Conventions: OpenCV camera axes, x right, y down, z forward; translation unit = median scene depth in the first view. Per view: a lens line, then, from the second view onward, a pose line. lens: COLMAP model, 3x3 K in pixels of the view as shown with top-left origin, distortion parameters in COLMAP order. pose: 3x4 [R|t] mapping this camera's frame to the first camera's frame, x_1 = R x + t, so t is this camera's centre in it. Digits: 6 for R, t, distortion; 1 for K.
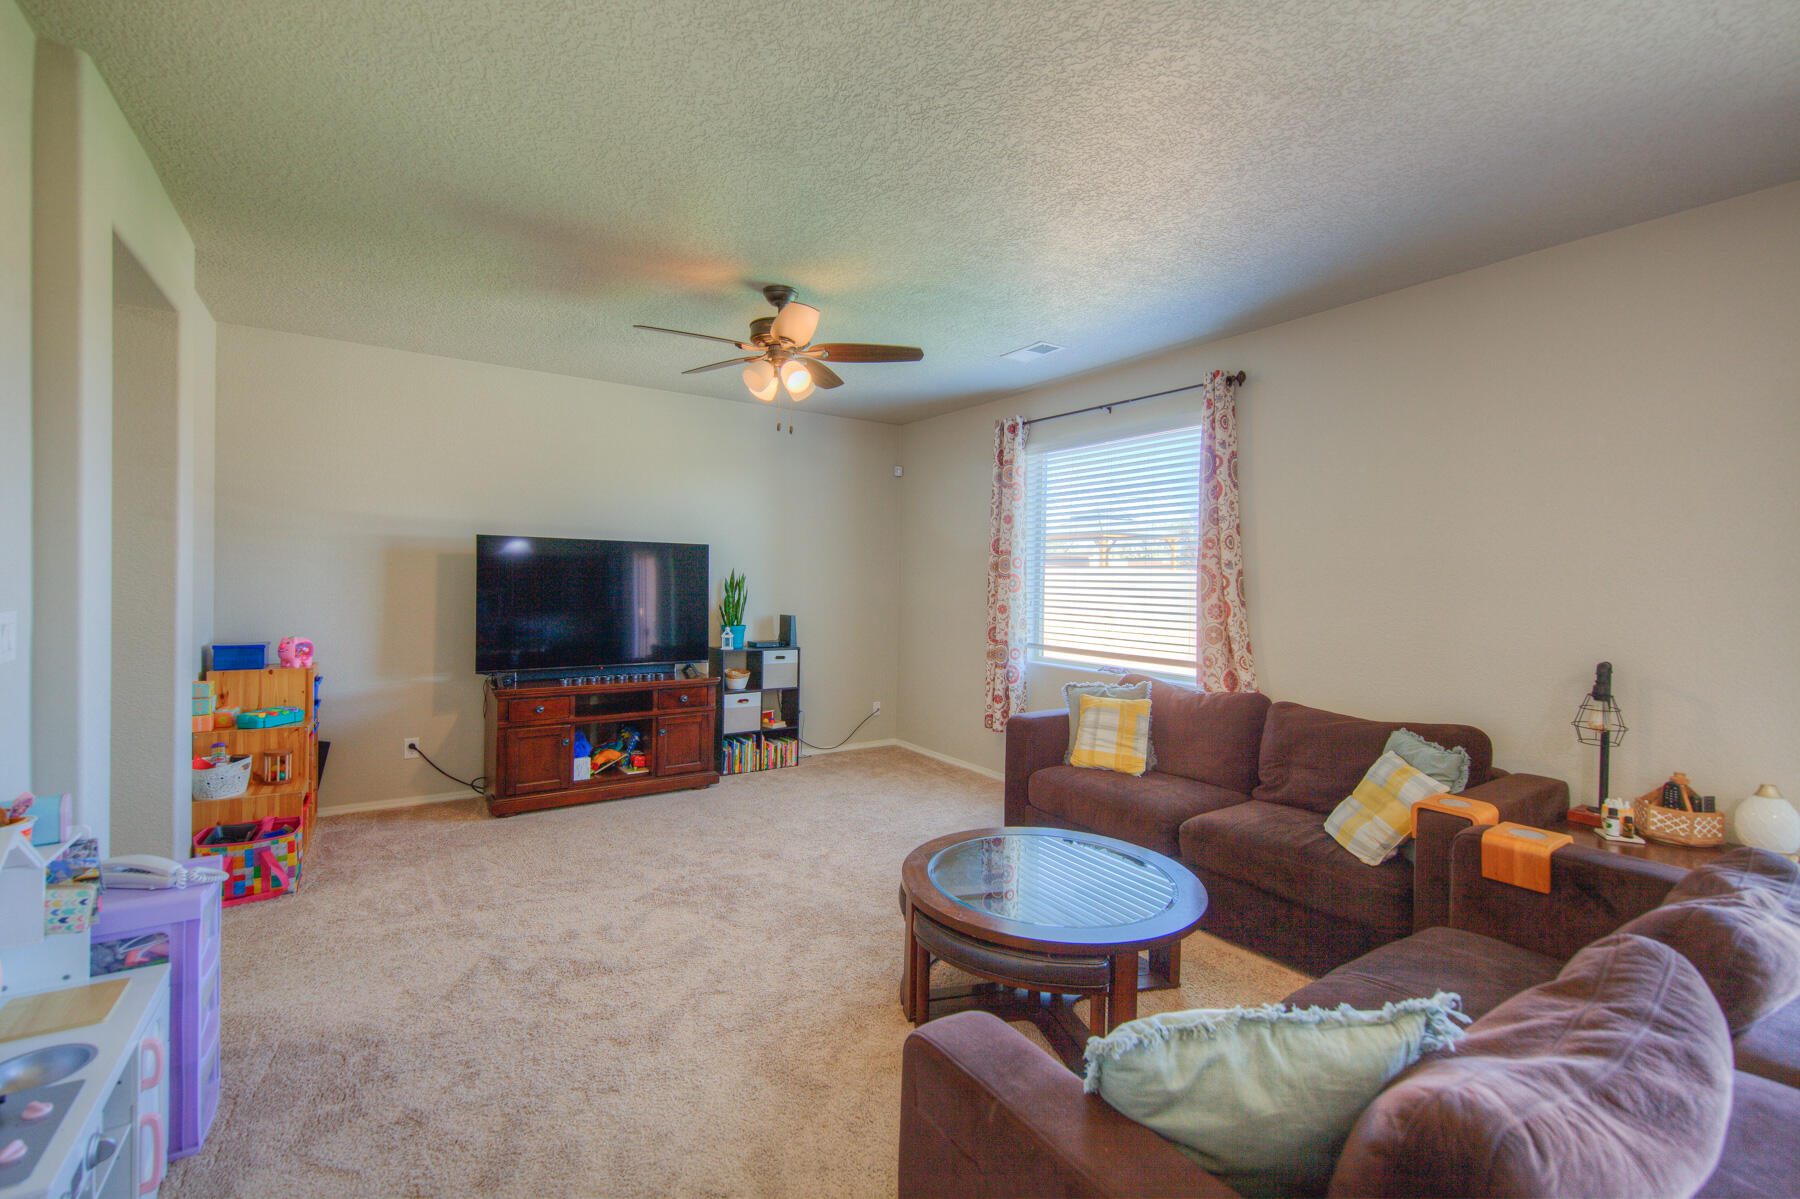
lens RADIAL K [[788.8, 0, 904.2], [0, 788.8, 569.1], [0, 0, 1]] dist [0.001079, 0.000105]
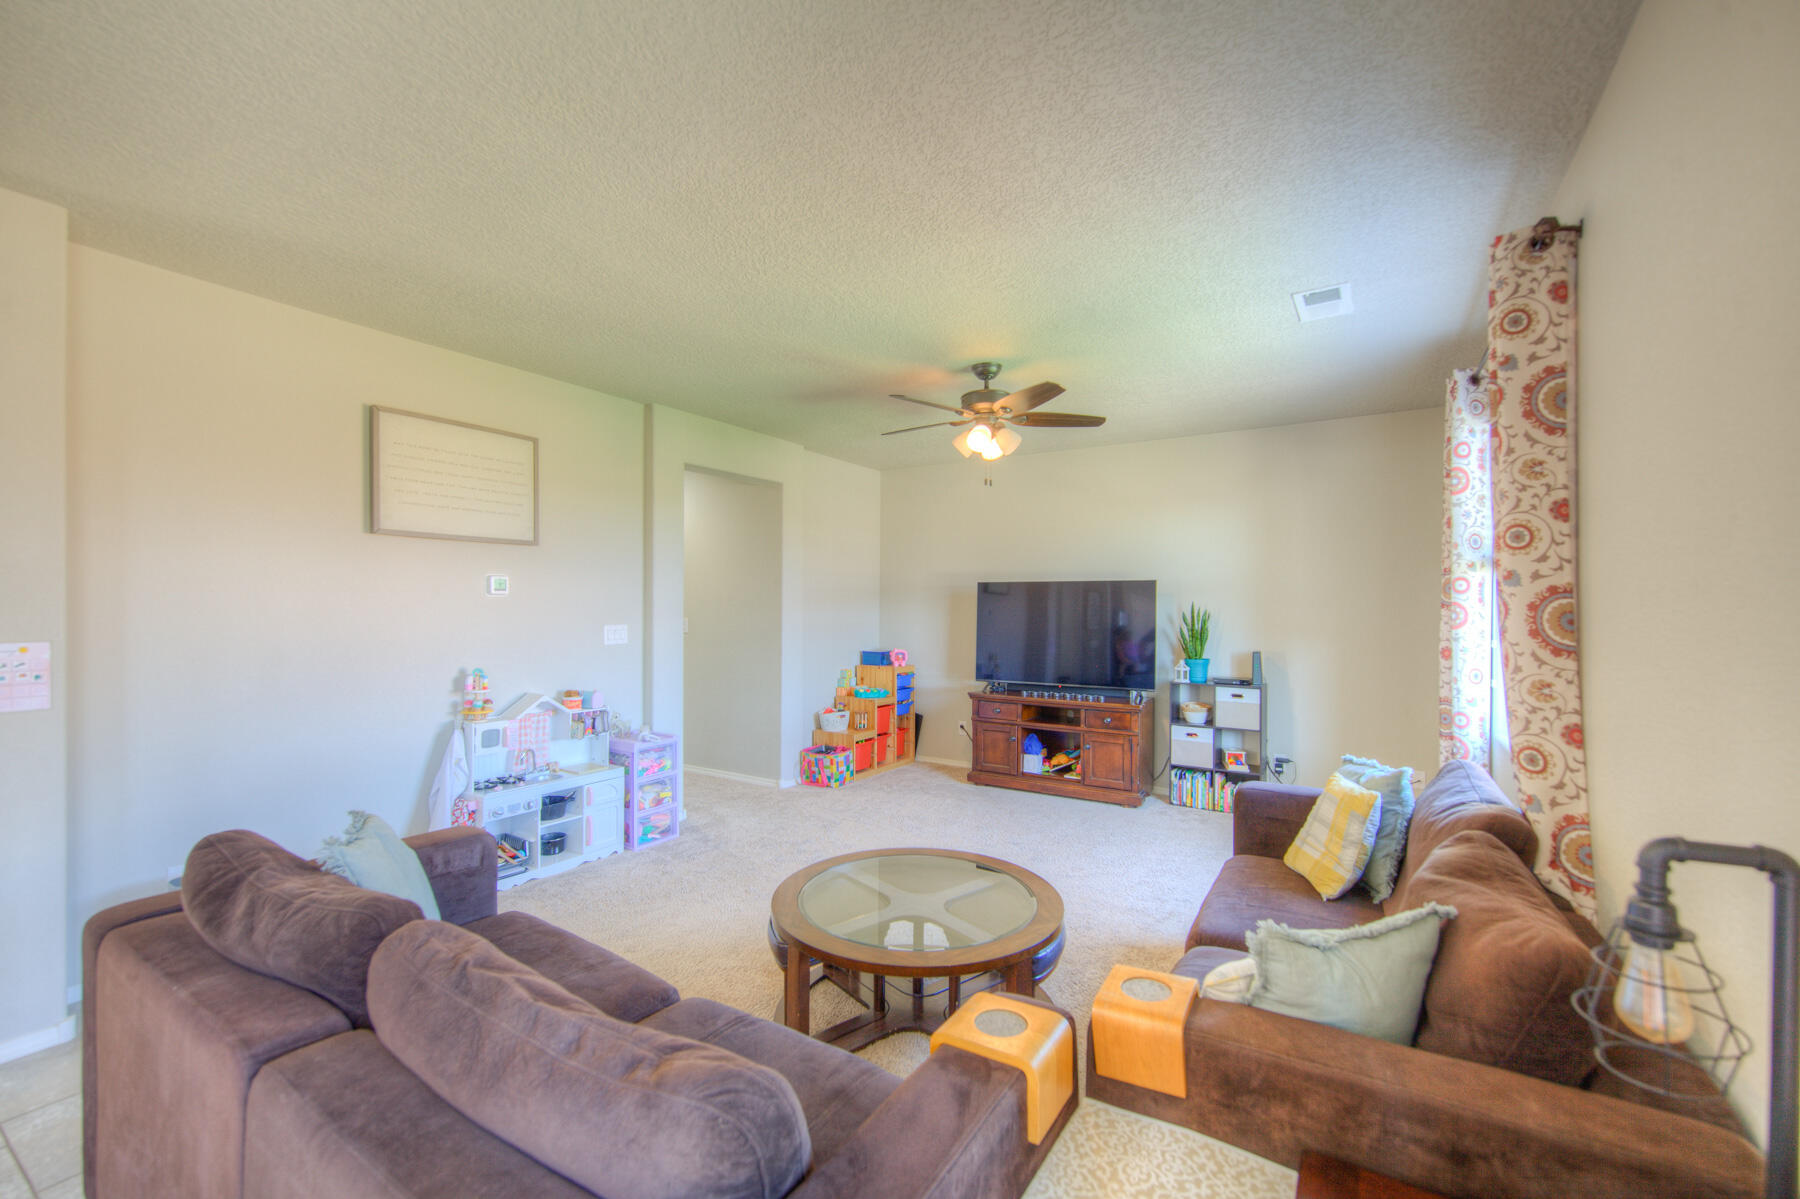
lens RADIAL K [[745.8, 0, 900.0], [0, 745.8, 599.5], [0, 0, 1]] dist [0.000006, -0.000042]
pose [[0.399069, -0.023939, -0.916609, 0.571011], [0.011453, 0.999711, -0.021123, 0.012594], [0.916850, -0.002069, 0.399227, 0.313703]]
